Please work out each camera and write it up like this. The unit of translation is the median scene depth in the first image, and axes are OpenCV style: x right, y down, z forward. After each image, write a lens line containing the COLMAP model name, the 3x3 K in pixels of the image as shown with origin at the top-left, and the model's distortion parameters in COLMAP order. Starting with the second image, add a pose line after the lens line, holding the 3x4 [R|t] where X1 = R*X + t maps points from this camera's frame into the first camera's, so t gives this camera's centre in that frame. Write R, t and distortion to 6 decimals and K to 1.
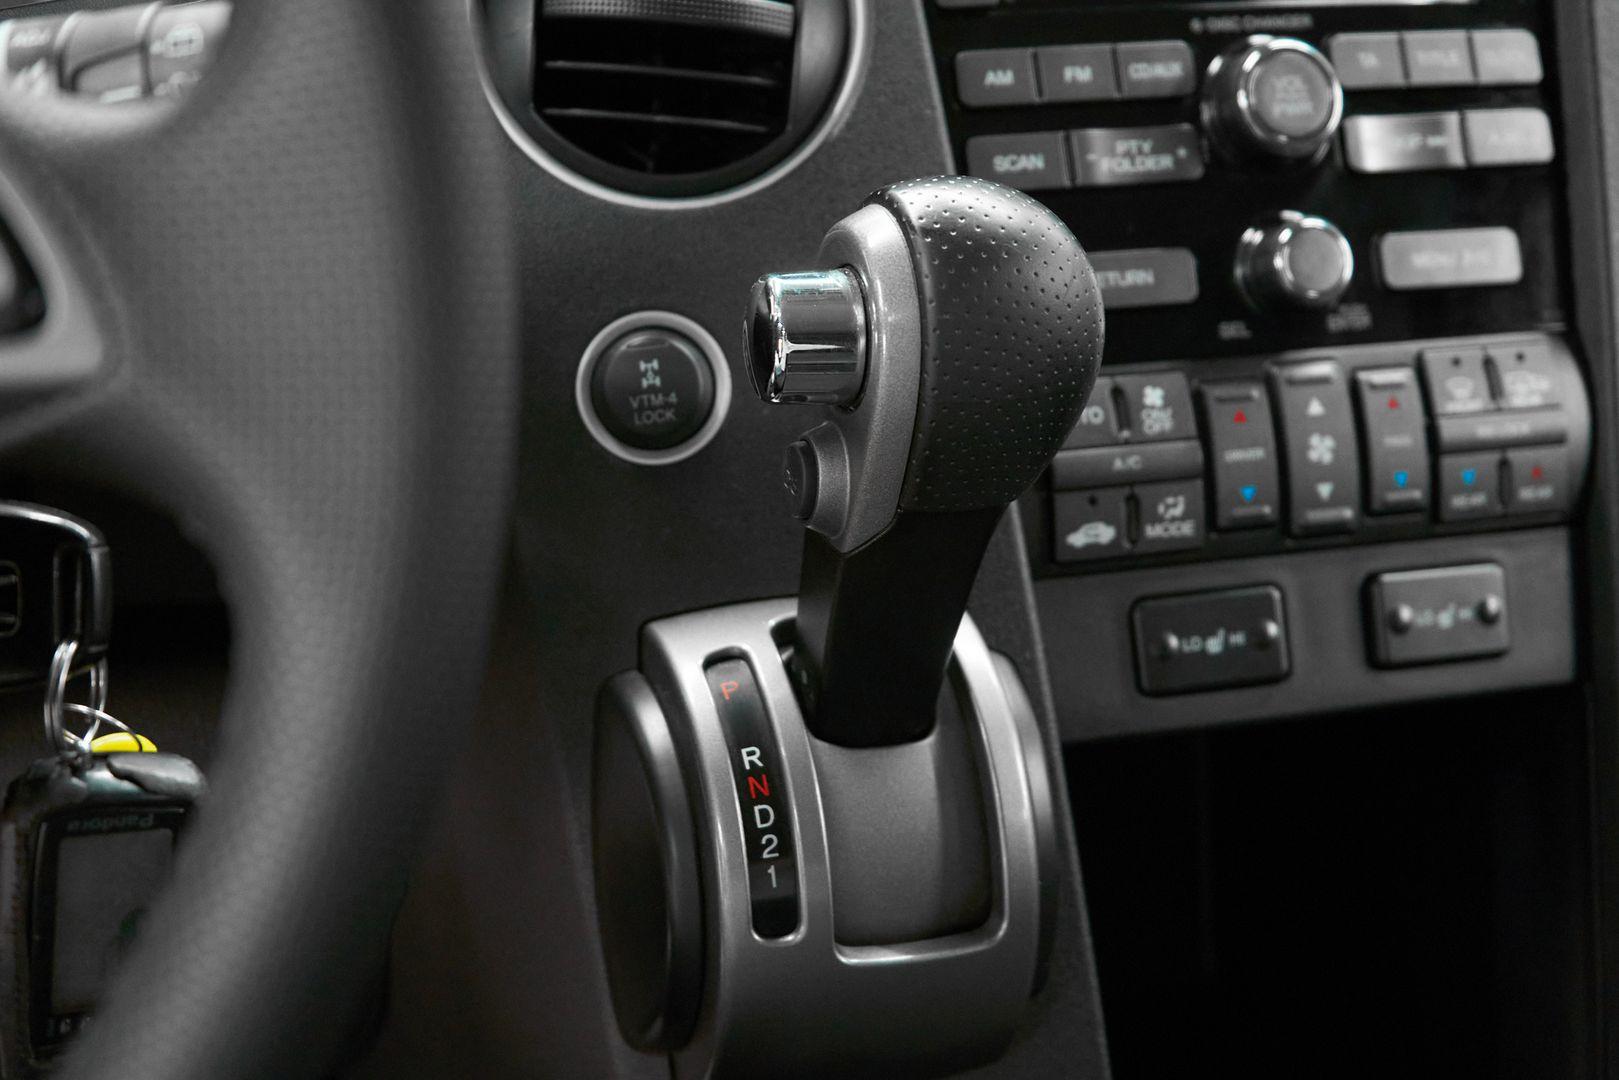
lens RADIAL K [[2435.6, 0, 809.5], [0, 2435.6, 540.0], [0, 0, 1]] dist [-0.000030, 0.058327]
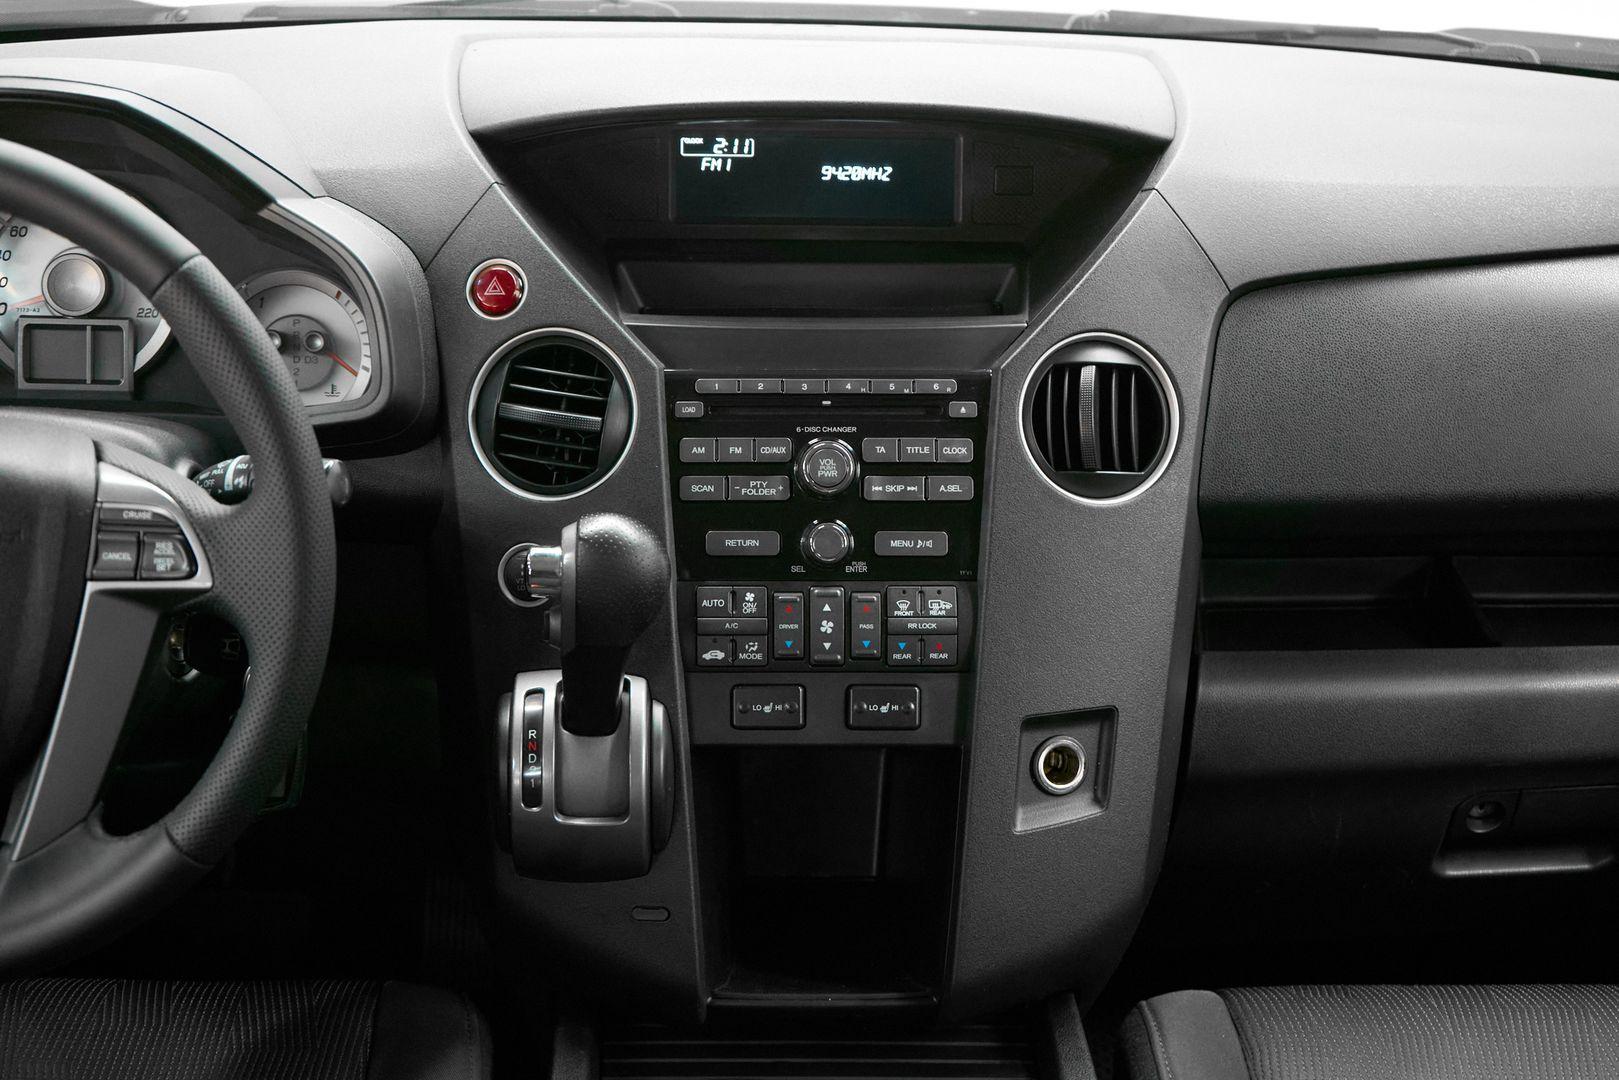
lens RADIAL K [[2435.6, 0, 809.5], [0, 2435.6, 540.0], [0, 0, 1]] dist [-0.000030, 0.058327]
pose [[0.959243, 0.097131, -0.265364, 0.782314], [-0.092363, 0.995261, 0.030422, -0.183831], [0.267061, -0.004673, 0.963668, -1.152266]]
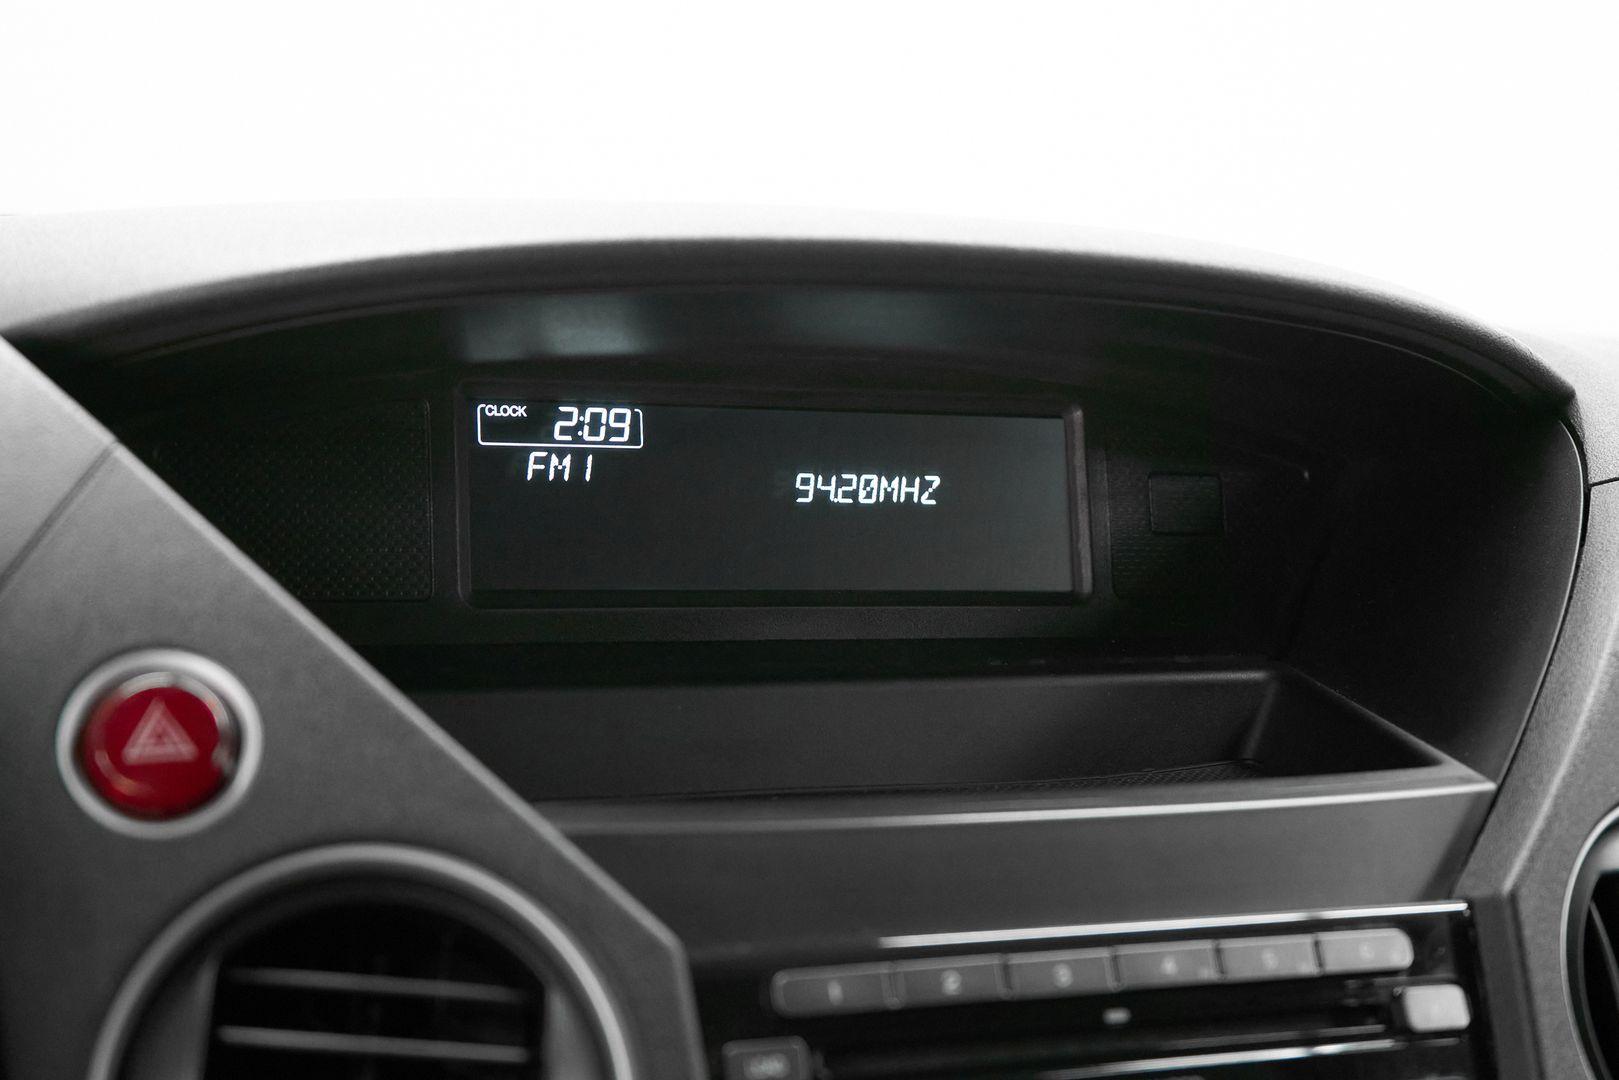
lens RADIAL K [[2495.9, 0, 809.5], [0, 2495.9, 540.0], [0, 0, 1]] dist [0.022421, 0.037114]
pose [[0.996558, 0.022026, 0.079922, 0.010784], [-0.003083, 0.973239, -0.229774, -0.206079], [-0.082845, 0.228737, 0.969957, 0.192736]]
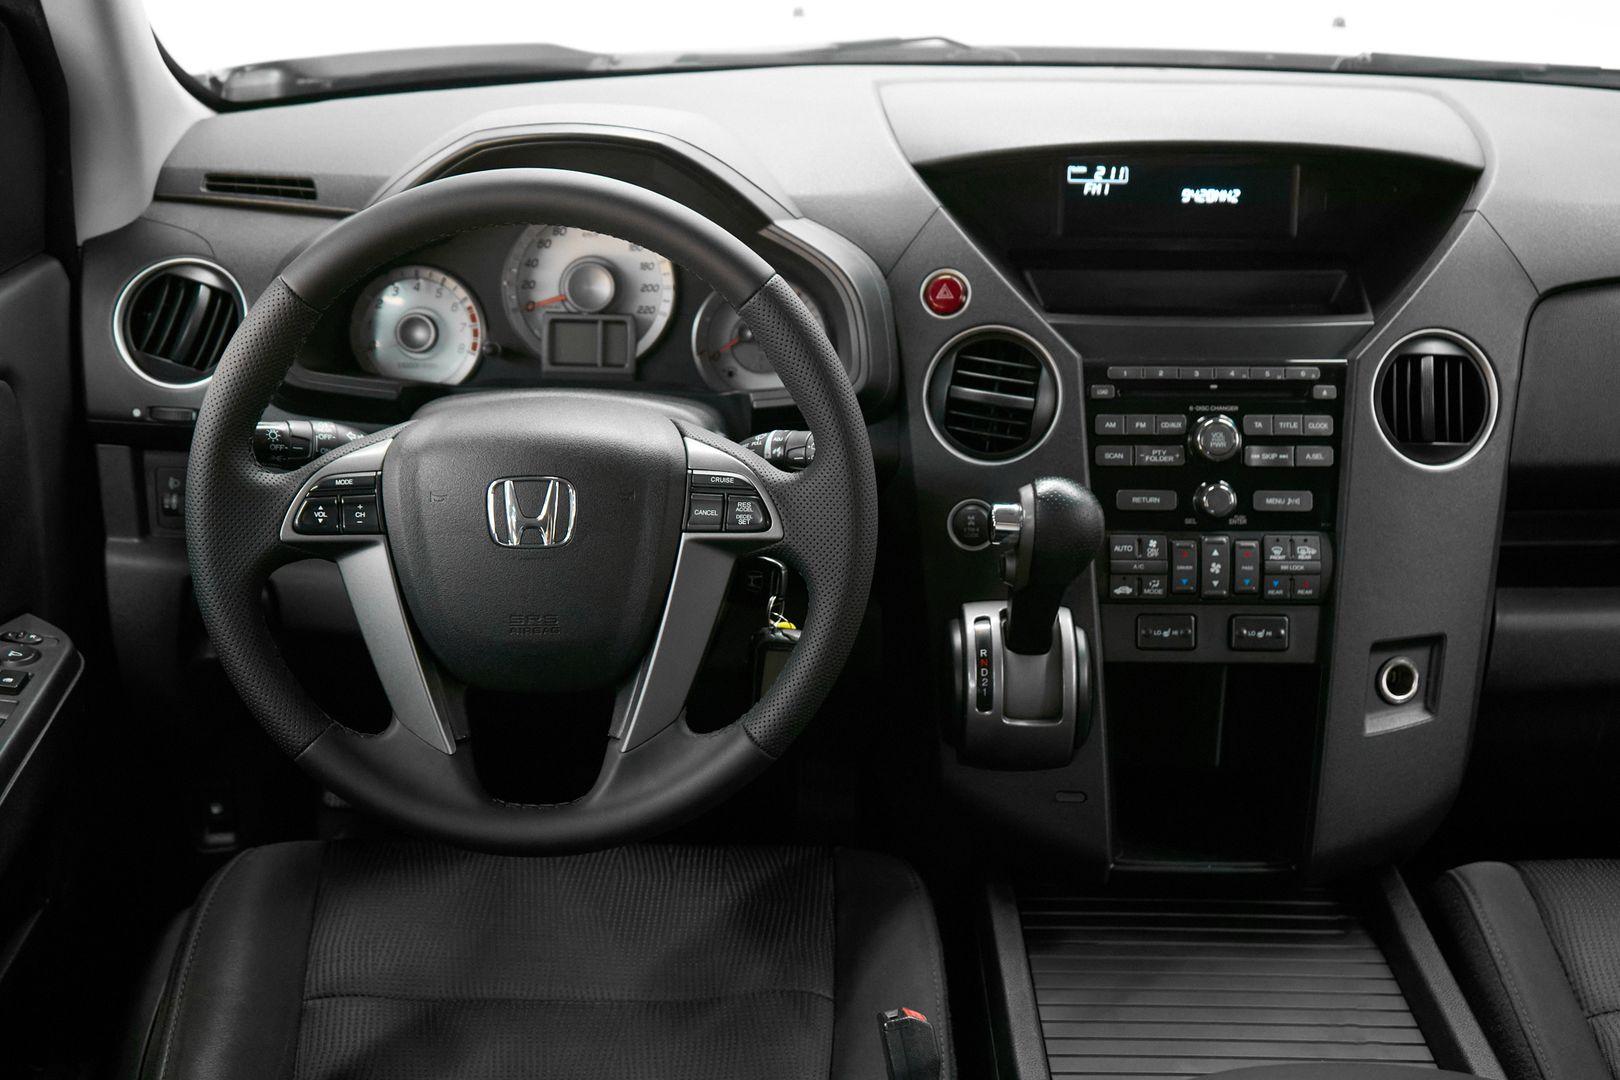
lens RADIAL K [[2048.4, 0, 810.0], [0, 2048.4, 540.0], [0, 0, 1]] dist [0.019971, 0.079961]
pose [[0.949523, 0.112613, -0.292788, 0.453232], [-0.096880, 0.992988, 0.067739, -0.183081], [0.298363, -0.035955, 0.953775, -1.356471]]
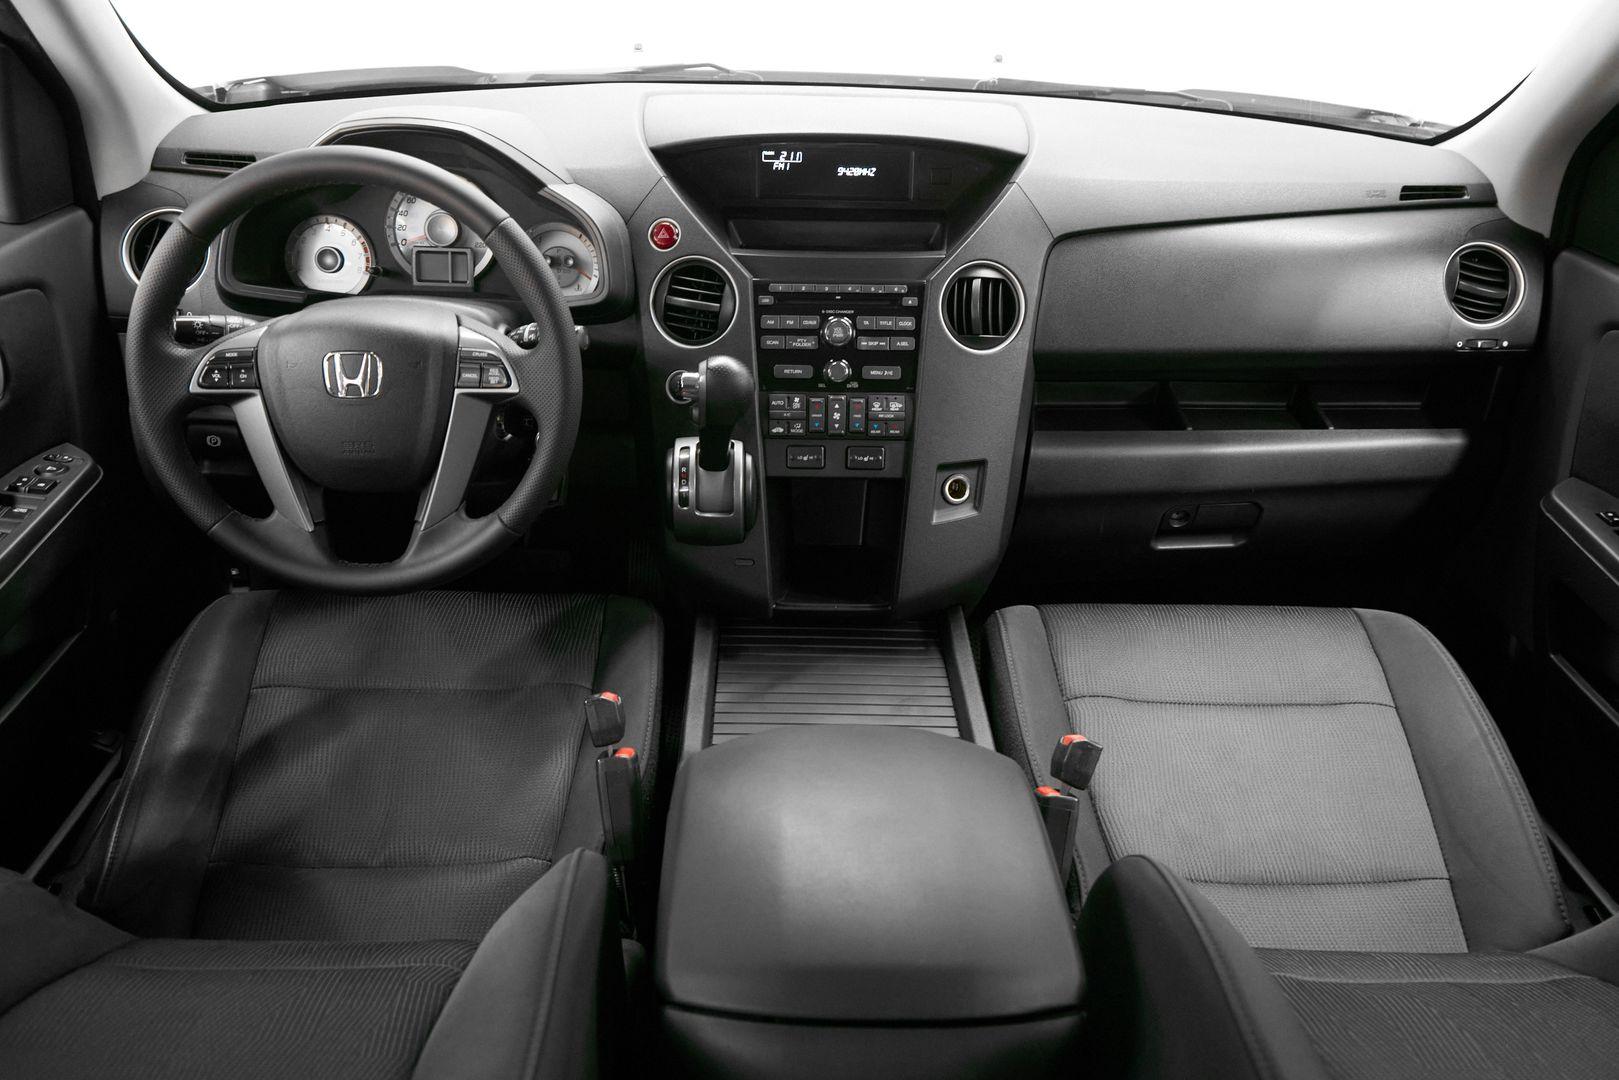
lens RADIAL K [[1327.2, 0, 809.5], [0, 1327.2, 540.0], [0, 0, 1]] dist [0.009324, -0.002090]
pose [[0.952753, 0.143325, -0.267805, 0.824768], [-0.102108, 0.981491, 0.162016, -0.197599], [0.286070, -0.127016, 0.949753, -1.258871]]
